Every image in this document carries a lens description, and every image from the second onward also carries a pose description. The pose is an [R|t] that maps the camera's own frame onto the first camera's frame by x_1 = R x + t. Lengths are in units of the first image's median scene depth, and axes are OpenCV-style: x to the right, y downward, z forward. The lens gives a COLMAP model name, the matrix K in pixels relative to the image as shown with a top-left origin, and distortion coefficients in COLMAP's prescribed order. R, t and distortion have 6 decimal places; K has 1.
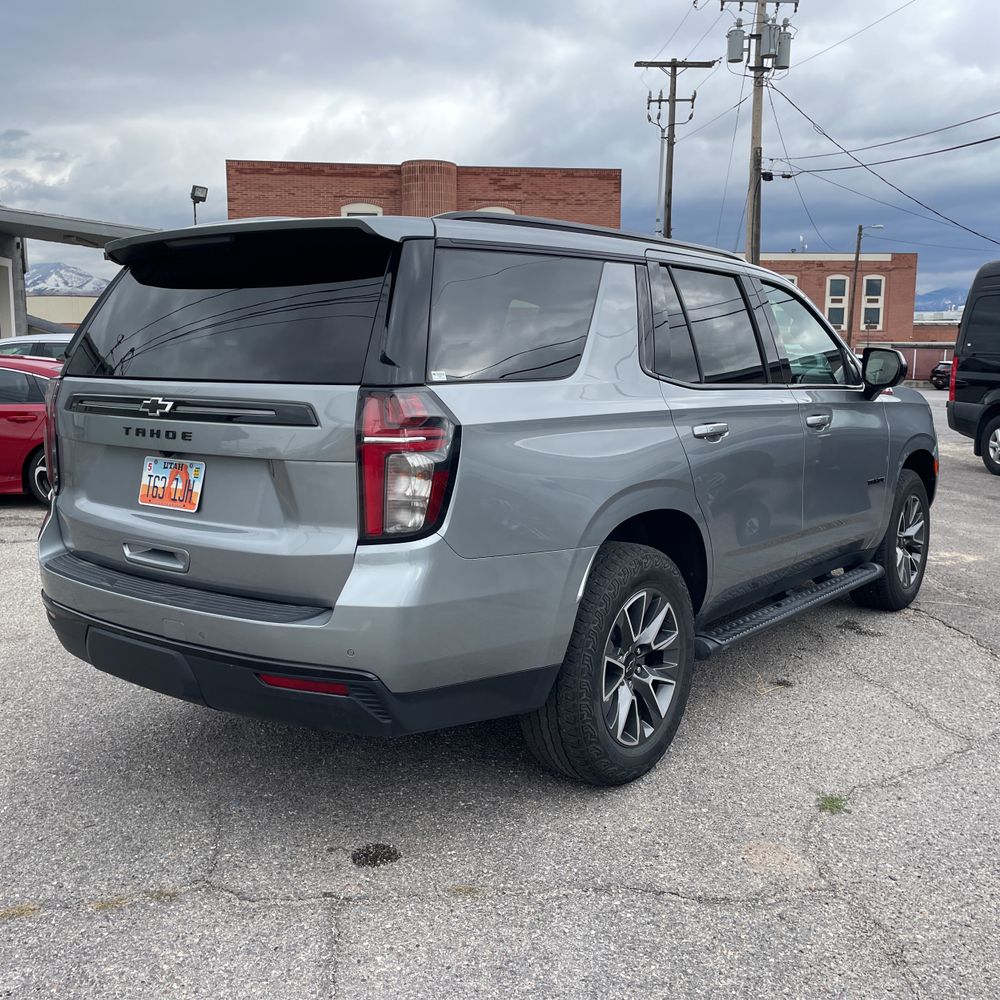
lens RADIAL K [[993.6, 0, 502.5], [0, 993.6, 481.5], [0, 0, 1]] dist [0.134202, -0.204442]
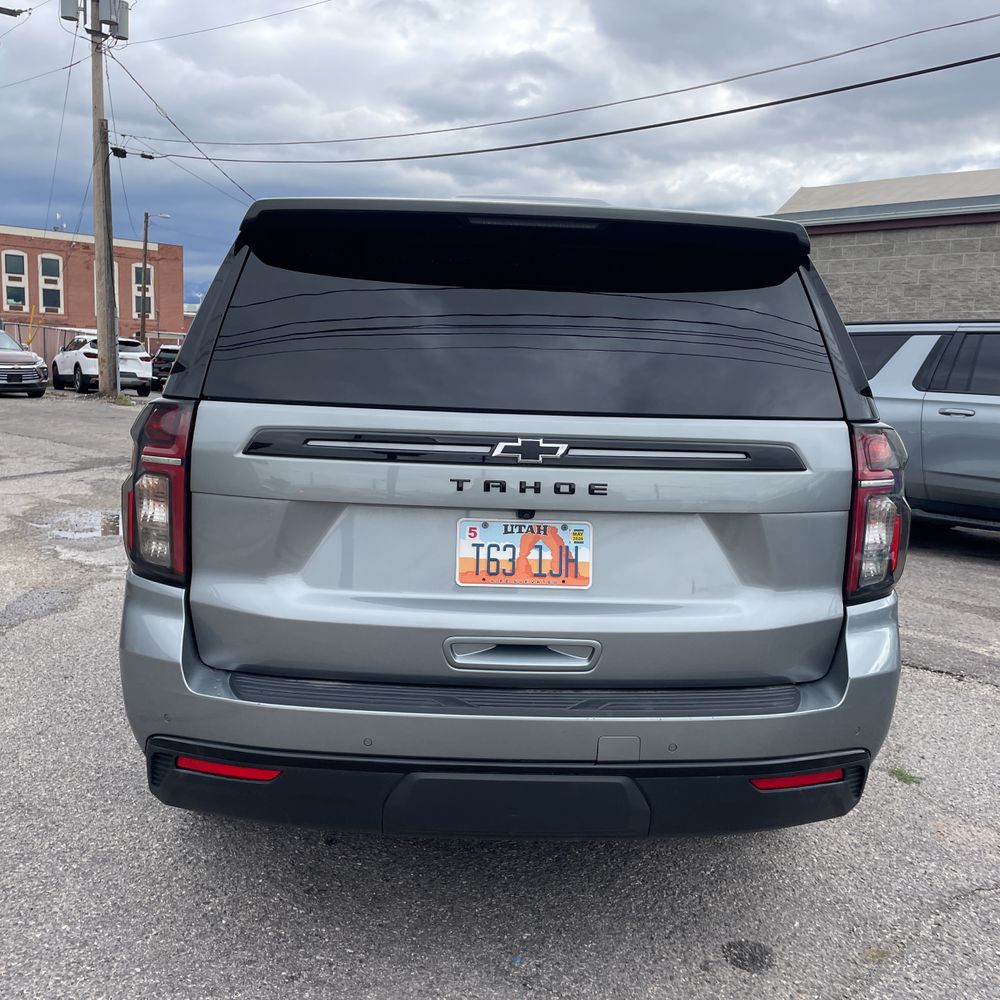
lens RADIAL K [[1006.7, 0, 482.5], [0, 1006.7, 494.6], [0, 0, 1]] dist [0.098425, -0.126577]
pose [[0.768245, -0.062226, 0.637125, -0.810326], [0.047124, 0.998061, 0.040656, -0.071475], [-0.638419, -0.001210, 0.769688, 0.448550]]
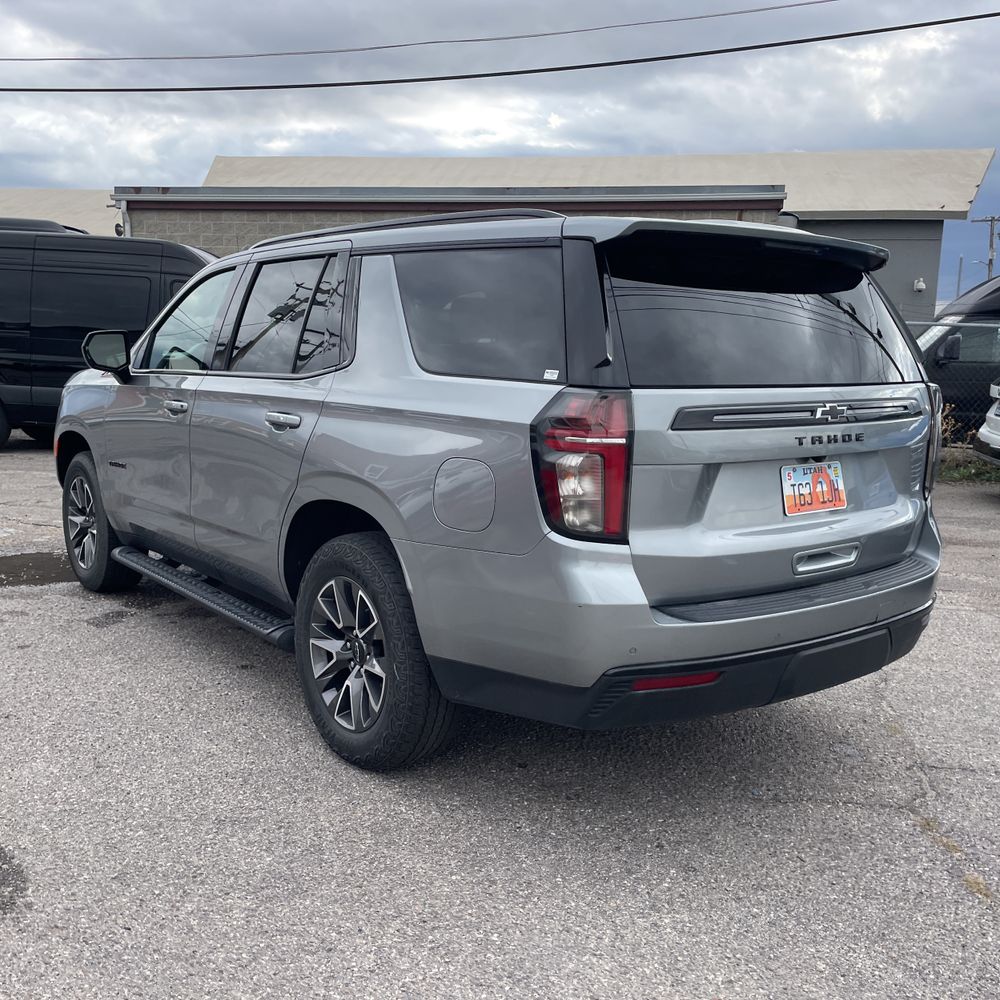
lens RADIAL K [[1006.9, 0, 485.9], [0, 1006.9, 502.3], [0, 0, 1]] dist [0.097793, -0.122414]
pose [[0.251515, -0.149227, 0.956280, -1.383326], [0.096921, 0.986959, 0.128523, -0.146383], [-0.962988, 0.060358, 0.262698, 1.039215]]
